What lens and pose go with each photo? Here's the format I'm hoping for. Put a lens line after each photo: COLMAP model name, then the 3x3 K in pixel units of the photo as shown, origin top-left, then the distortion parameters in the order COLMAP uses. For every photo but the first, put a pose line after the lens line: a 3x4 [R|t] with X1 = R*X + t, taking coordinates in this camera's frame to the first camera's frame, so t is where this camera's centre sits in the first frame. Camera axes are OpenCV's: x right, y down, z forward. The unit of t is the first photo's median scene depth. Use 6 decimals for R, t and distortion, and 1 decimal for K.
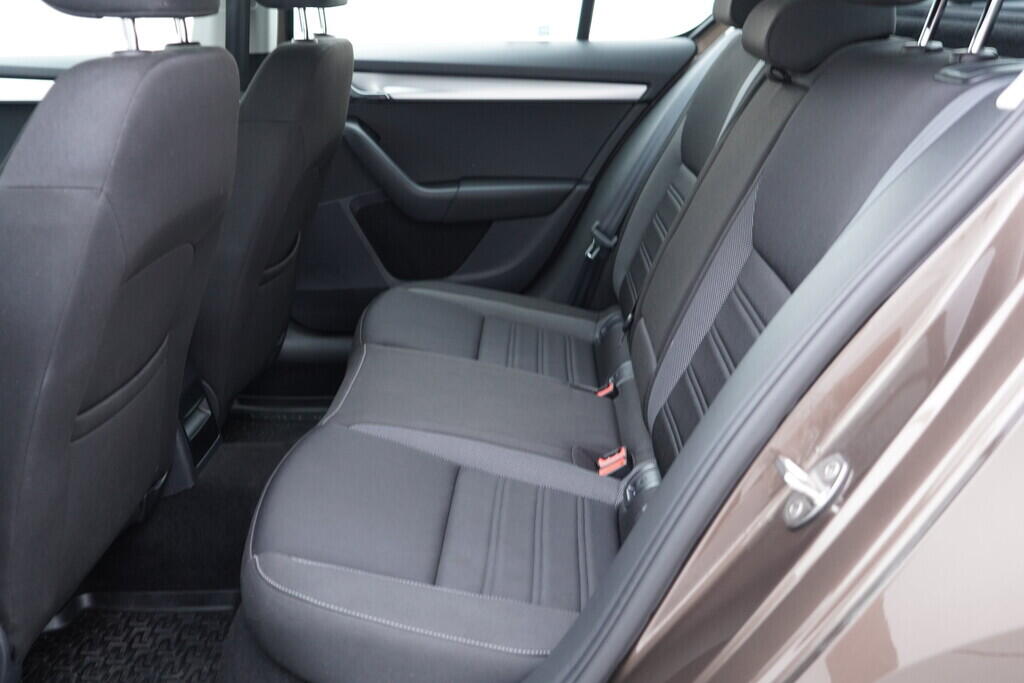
lens RADIAL K [[1058.5, 0, 510.5], [0, 1058.5, 345.4], [0, 0, 1]] dist [-0.000462, 0.000000]
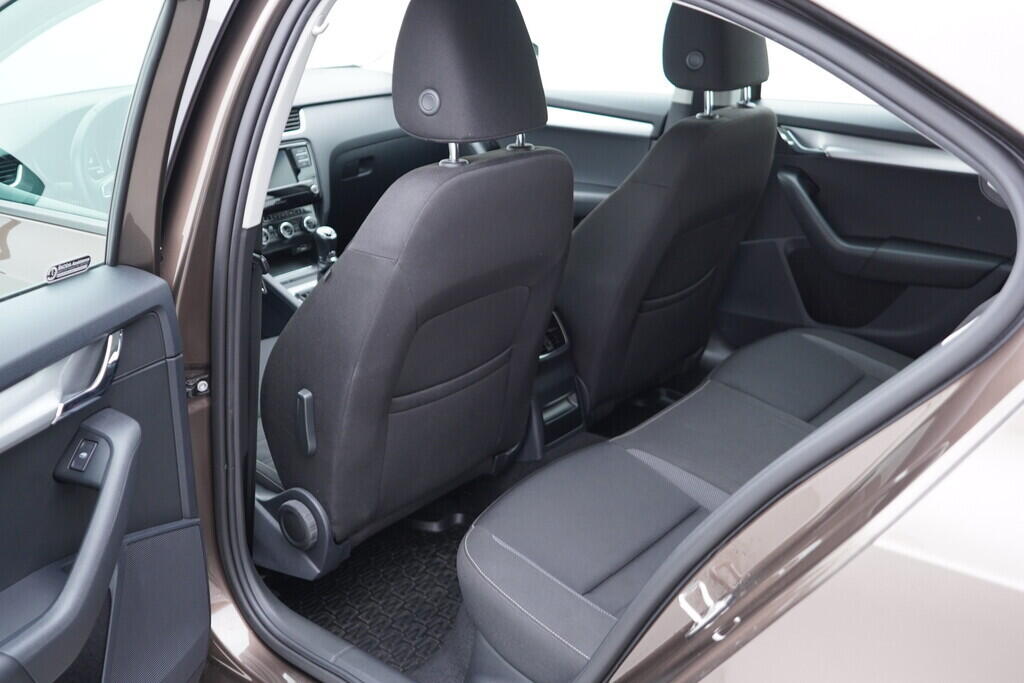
lens RADIAL K [[1058.5, 0, 518.4], [0, 1058.5, 342.3], [0, 0, 1]] dist [-0.000462, 0.000000]
pose [[0.798157, 0.216327, -0.562271, 0.295466], [-0.191235, 0.976014, 0.104047, -0.106665], [0.571292, 0.024480, 0.820381, -0.061446]]
